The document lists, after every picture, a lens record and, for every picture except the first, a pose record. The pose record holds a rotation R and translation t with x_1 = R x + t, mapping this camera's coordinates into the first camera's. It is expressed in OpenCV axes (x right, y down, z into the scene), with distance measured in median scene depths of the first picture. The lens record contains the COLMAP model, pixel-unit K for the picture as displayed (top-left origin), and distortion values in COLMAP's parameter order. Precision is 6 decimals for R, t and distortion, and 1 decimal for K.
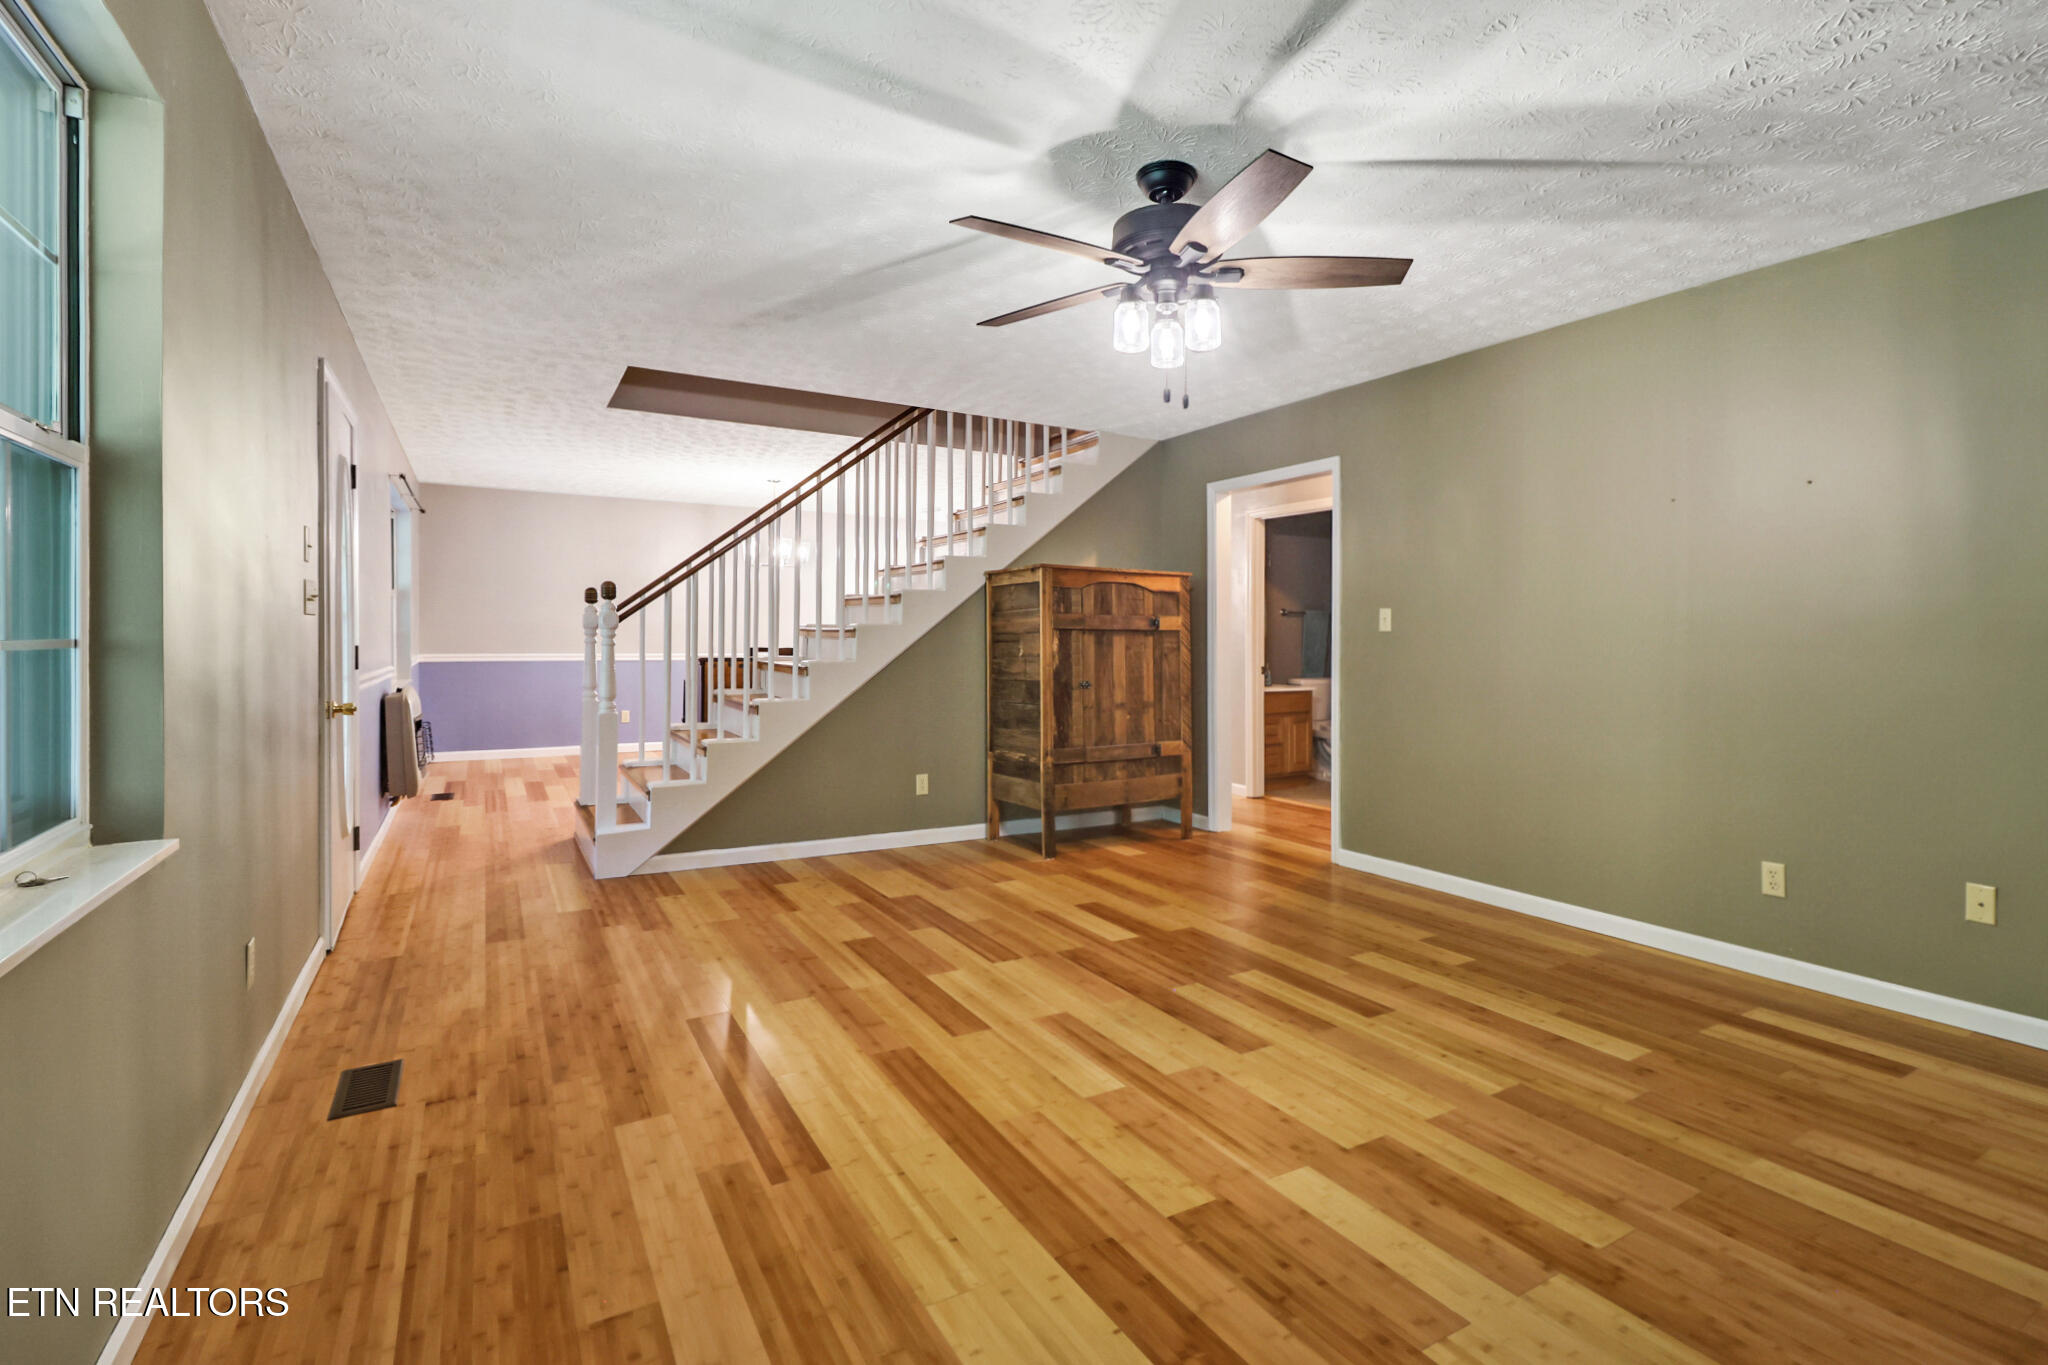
lens RADIAL K [[955.6, 0, 1054.7], [0, 955.6, 657.2], [0, 0, 1]] dist [0.032880, -0.022164]
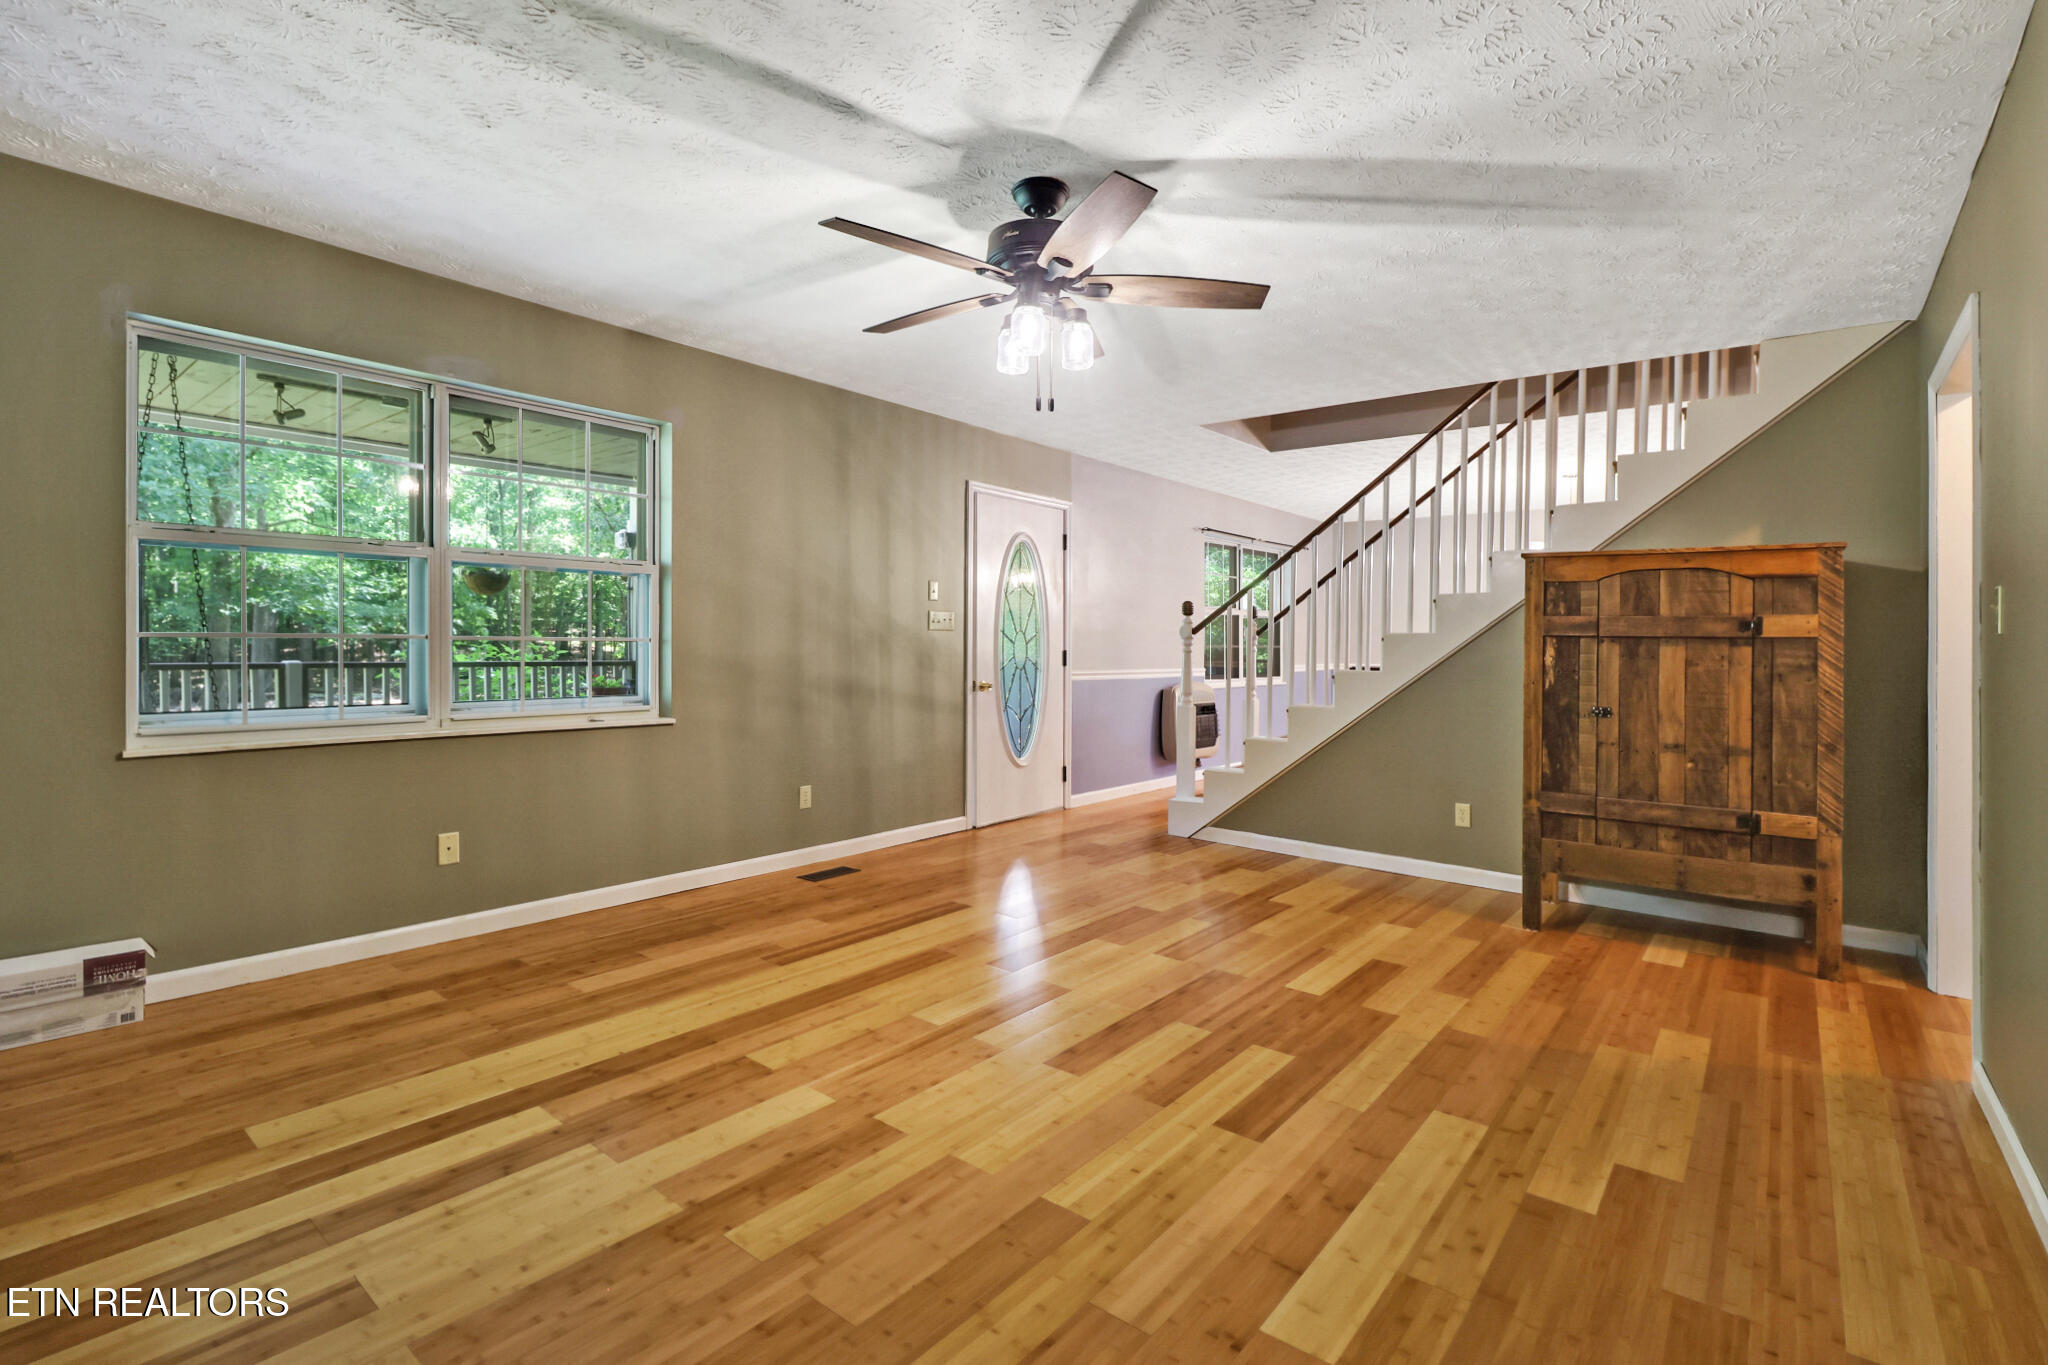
lens RADIAL K [[939.3, 0, 1024.0], [0, 939.3, 682.5], [0, 0, 1]] dist [0.010494, -0.005537]
pose [[0.347740, 0.035012, -0.936937, 1.056124], [-0.029282, 0.999221, 0.026472, -0.000156], [0.937134, 0.018230, 0.348494, 0.630178]]
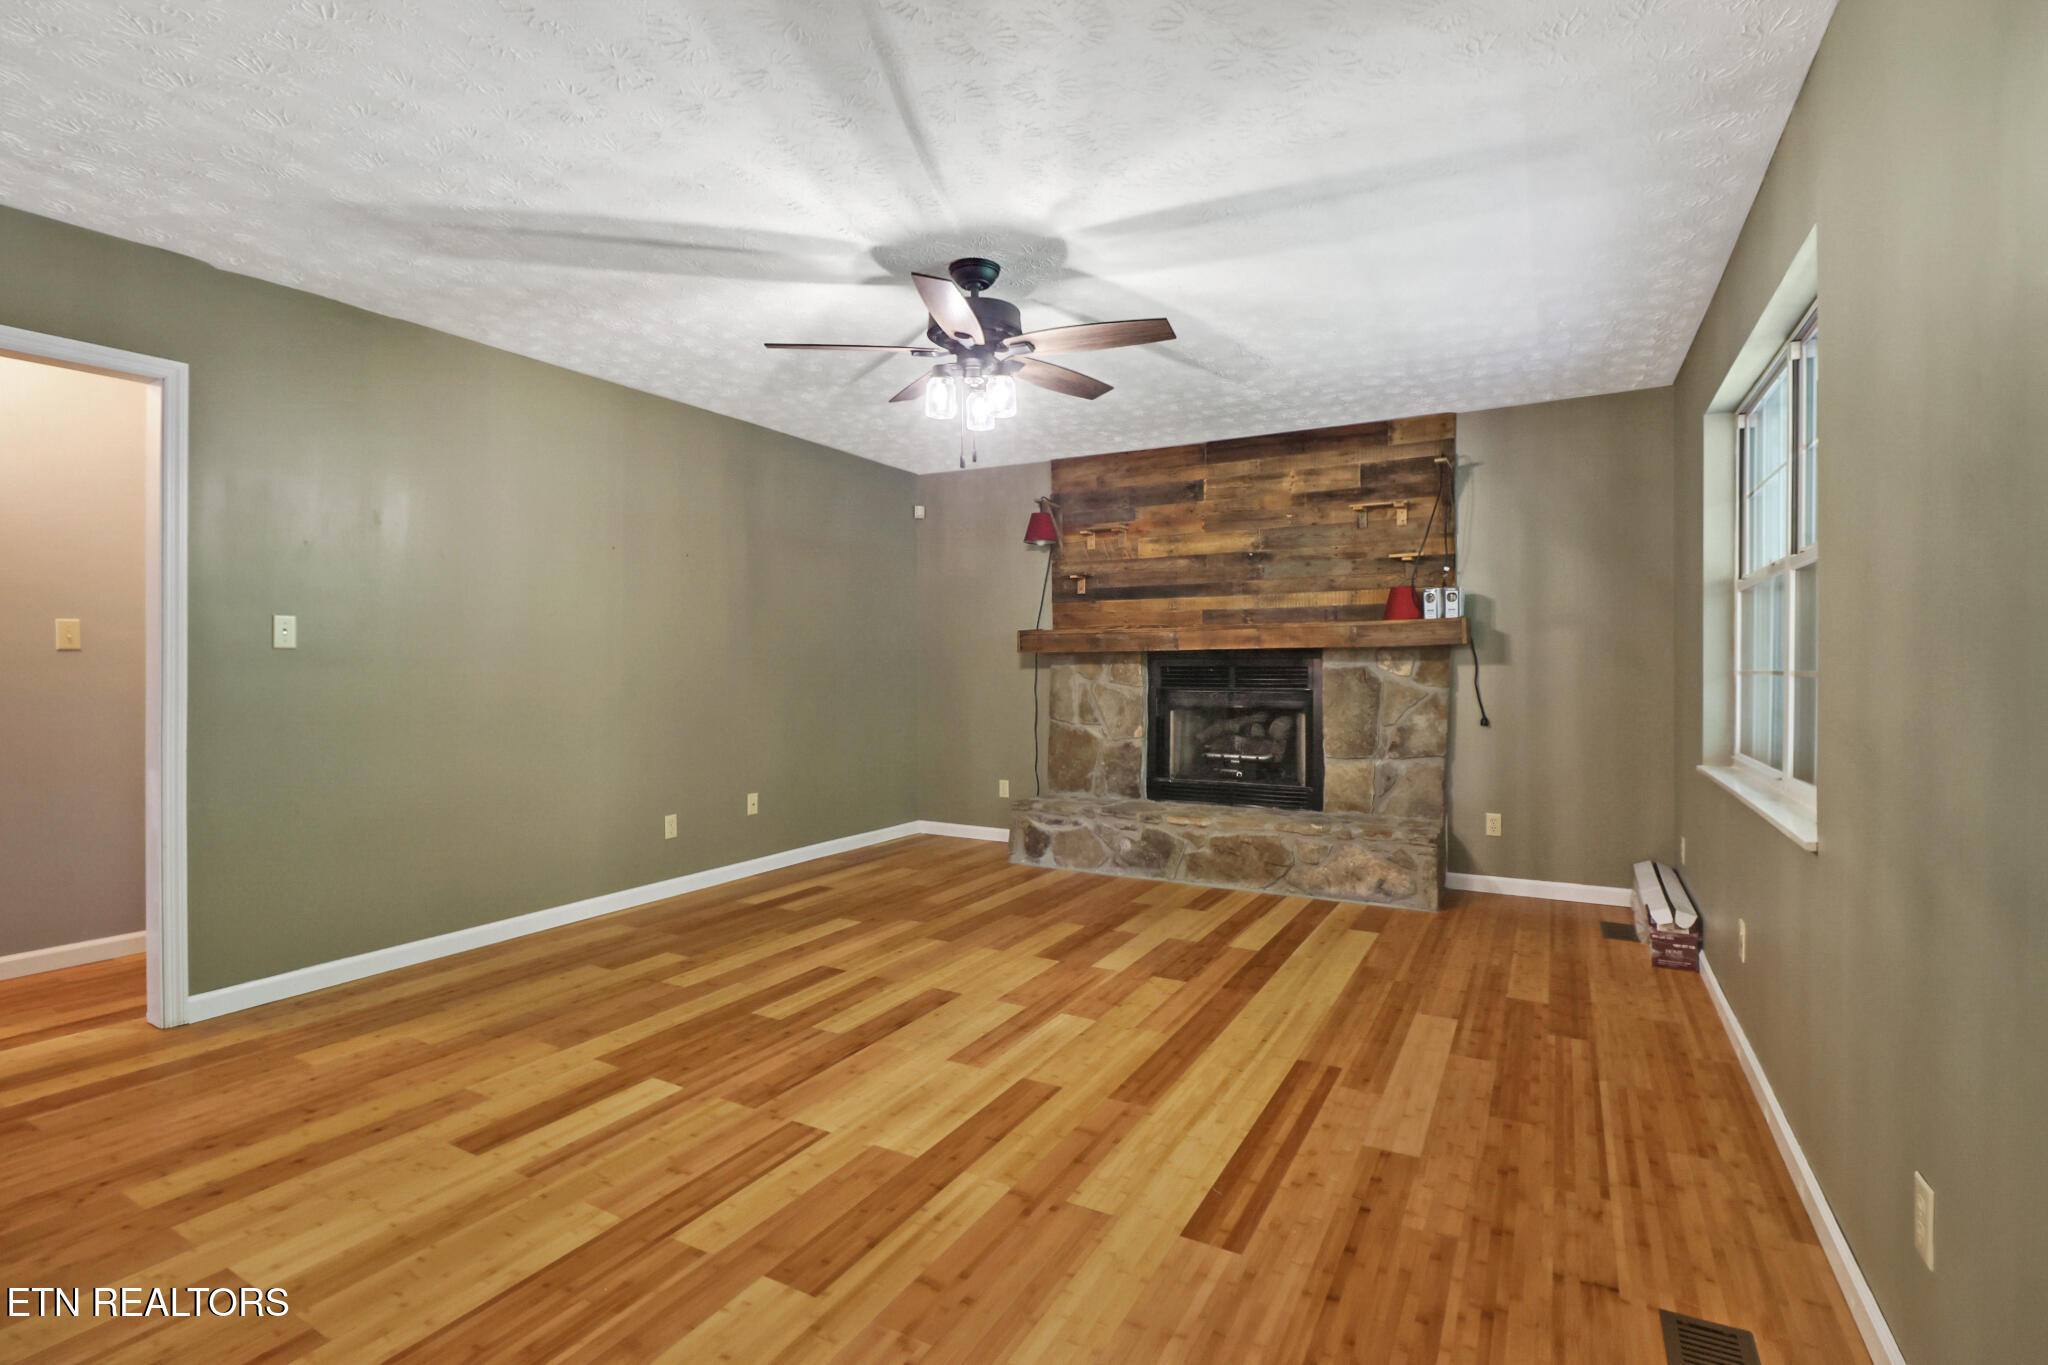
lens RADIAL K [[961.7, 0, 1027.0], [0, 961.7, 670.0], [0, 0, 1]] dist [-0.002131, 0.000004]
pose [[-0.506420, -0.010150, 0.862227, -0.916523], [0.008508, 0.999823, 0.016766, -0.031167], [-0.862245, 0.015826, -0.506245, 1.533473]]
